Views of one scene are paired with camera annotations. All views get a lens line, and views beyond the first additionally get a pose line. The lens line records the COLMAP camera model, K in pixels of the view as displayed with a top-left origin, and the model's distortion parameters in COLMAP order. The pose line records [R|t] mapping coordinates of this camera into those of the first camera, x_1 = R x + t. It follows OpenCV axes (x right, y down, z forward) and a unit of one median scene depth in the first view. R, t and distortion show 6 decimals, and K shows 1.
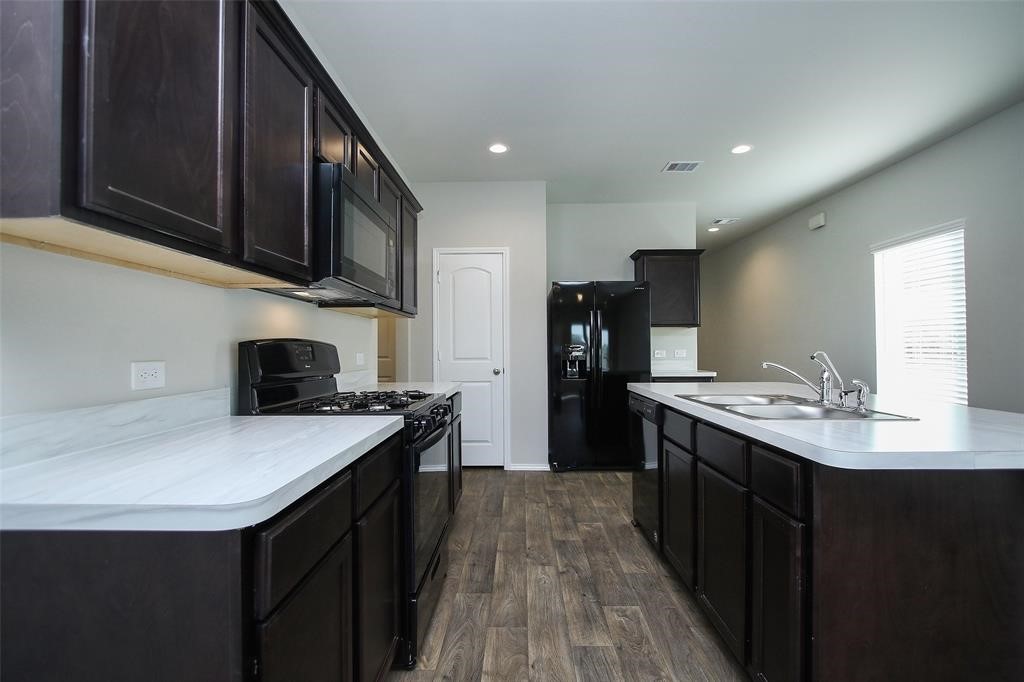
lens RADIAL K [[472.9, 0, 512.0], [0, 472.9, 341.0], [0, 0, 1]] dist [-0.009861, 0.000247]
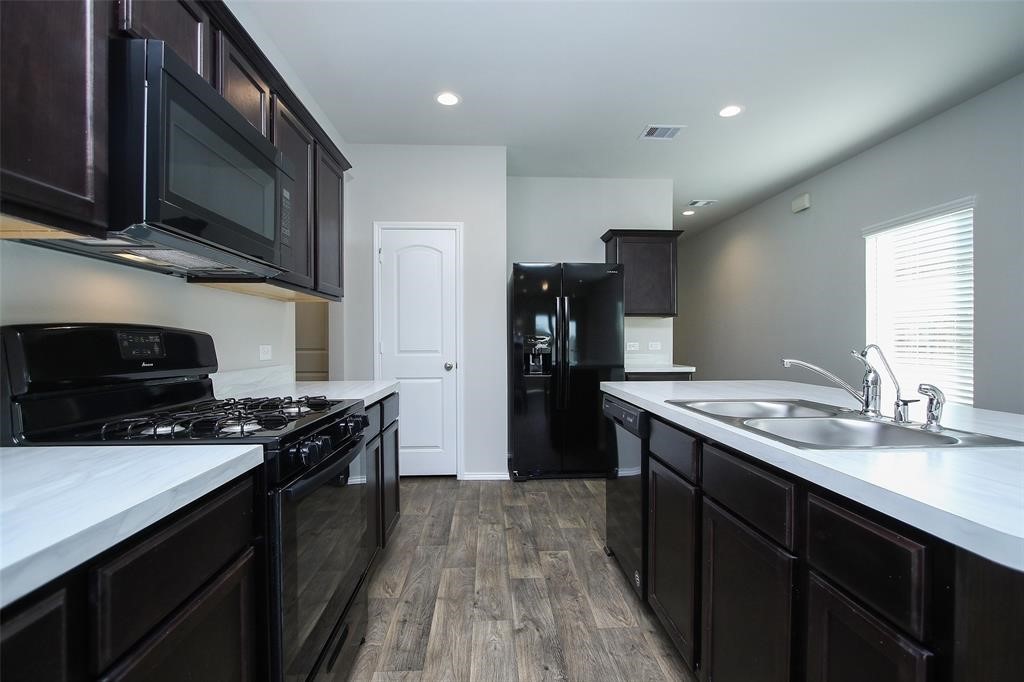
lens RADIAL K [[472.9, 0, 512.0], [0, 472.9, 341.0], [0, 0, 1]] dist [-0.009861, 0.000247]
pose [[0.997442, 0.003534, 0.071397, 0.027389], [-0.004779, 0.999839, 0.017271, 0.003203], [-0.071324, -0.017568, 0.997298, 0.168847]]
